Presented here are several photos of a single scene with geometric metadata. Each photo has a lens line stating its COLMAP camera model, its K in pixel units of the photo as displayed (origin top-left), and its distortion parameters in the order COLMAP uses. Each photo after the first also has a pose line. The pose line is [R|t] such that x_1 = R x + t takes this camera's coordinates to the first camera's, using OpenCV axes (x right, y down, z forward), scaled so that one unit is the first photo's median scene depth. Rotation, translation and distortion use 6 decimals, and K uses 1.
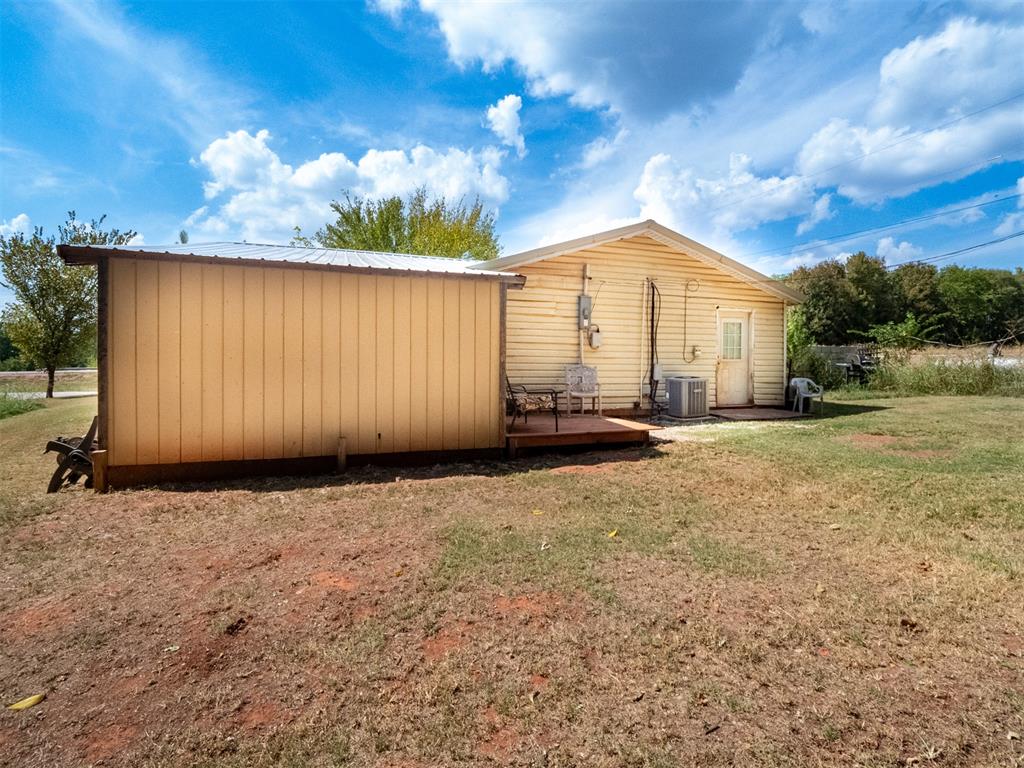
lens RADIAL K [[528.2, 0, 523.9], [0, 528.2, 376.6], [0, 0, 1]] dist [-0.005338, -0.001274]
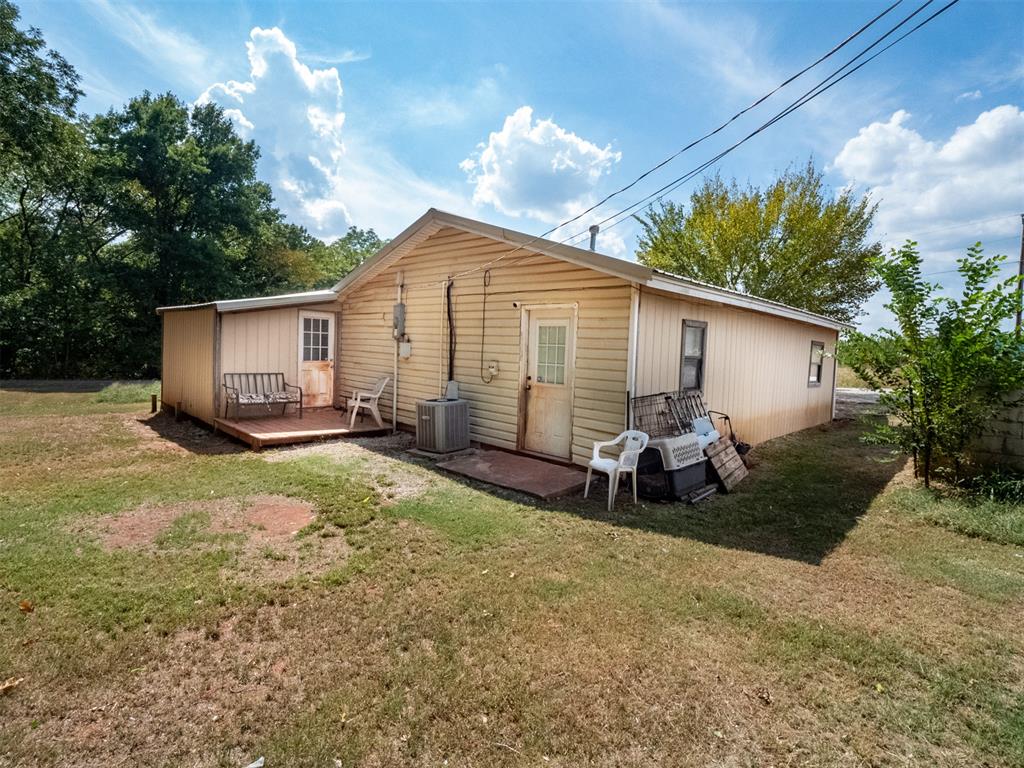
lens RADIAL K [[507.6, 0, 525.8], [0, 507.6, 371.7], [0, 0, 1]] dist [-0.006974, -0.001578]
pose [[0.464128, 0.055607, -0.884021, 0.718945], [-0.056902, 0.997838, 0.032892, -0.050481], [0.883938, 0.035036, 0.466289, 0.528650]]
